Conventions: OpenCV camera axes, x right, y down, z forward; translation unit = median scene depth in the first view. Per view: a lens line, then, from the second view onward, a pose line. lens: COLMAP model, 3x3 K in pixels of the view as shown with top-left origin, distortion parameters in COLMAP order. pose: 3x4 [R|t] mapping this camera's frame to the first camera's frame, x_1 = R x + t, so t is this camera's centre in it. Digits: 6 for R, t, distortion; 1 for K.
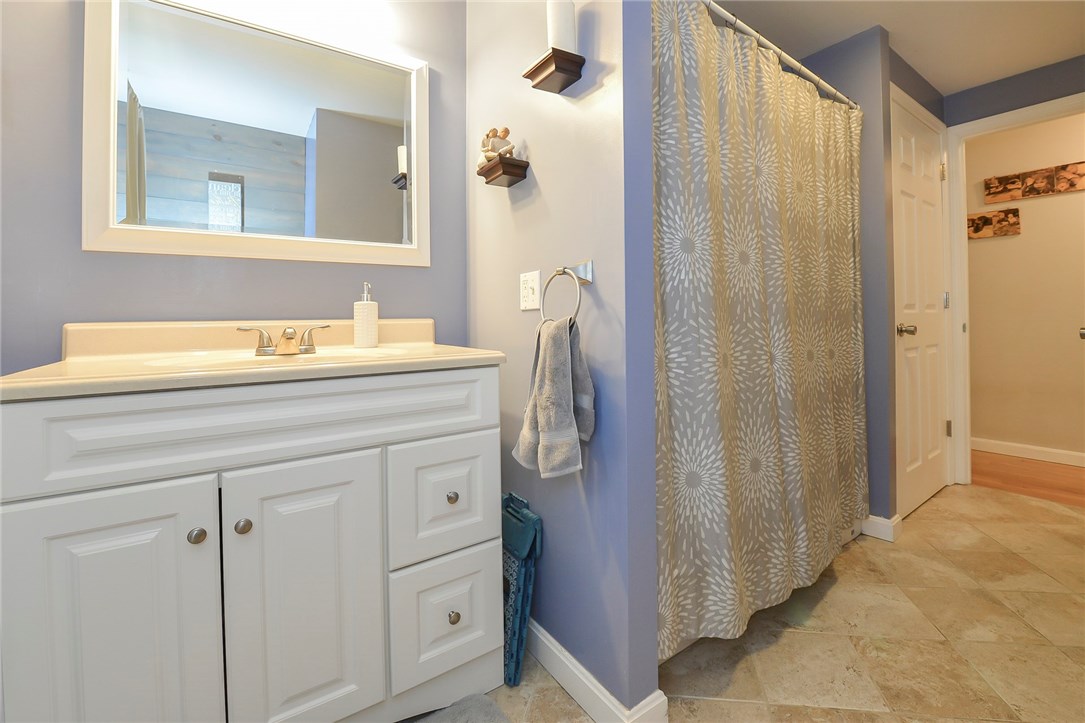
lens RADIAL K [[438.2, 0, 550.6], [0, 438.2, 349.0], [0, 0, 1]] dist [-0.021540, -0.000362]
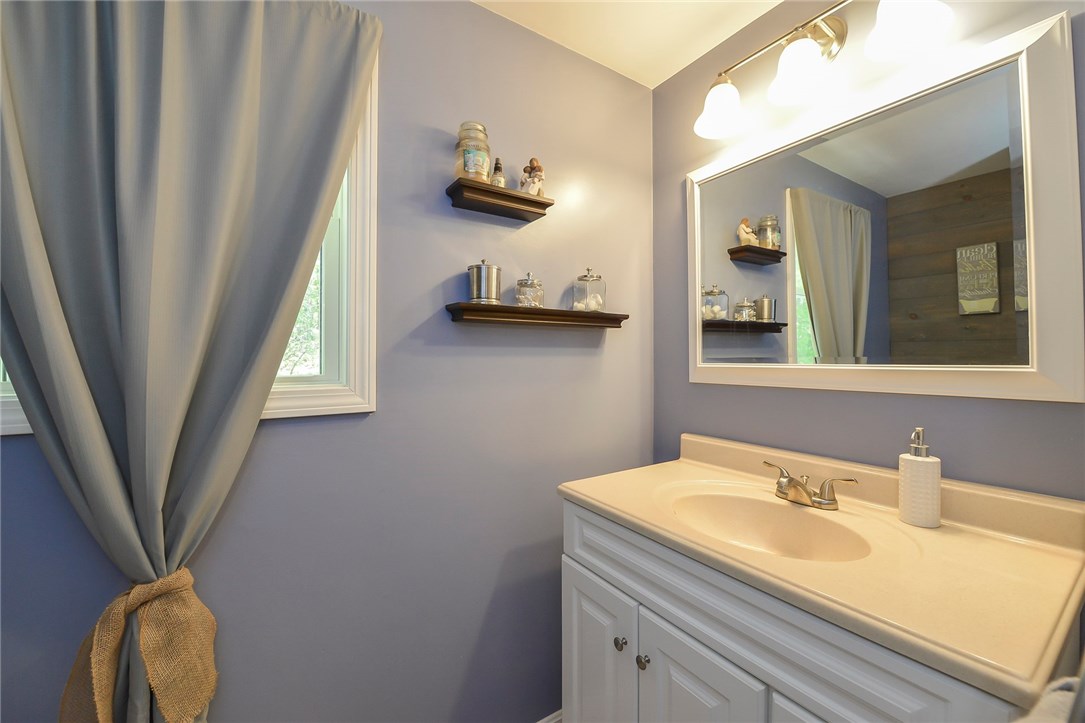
lens RADIAL K [[438.2, 0, 550.6], [0, 438.2, 349.0], [0, 0, 1]] dist [-0.021540, -0.000362]
pose [[-0.033152, -0.030170, -0.998995, 0.327926], [-0.078366, 0.996545, -0.027495, -0.265124], [0.996373, 0.077376, -0.035402, 0.593957]]
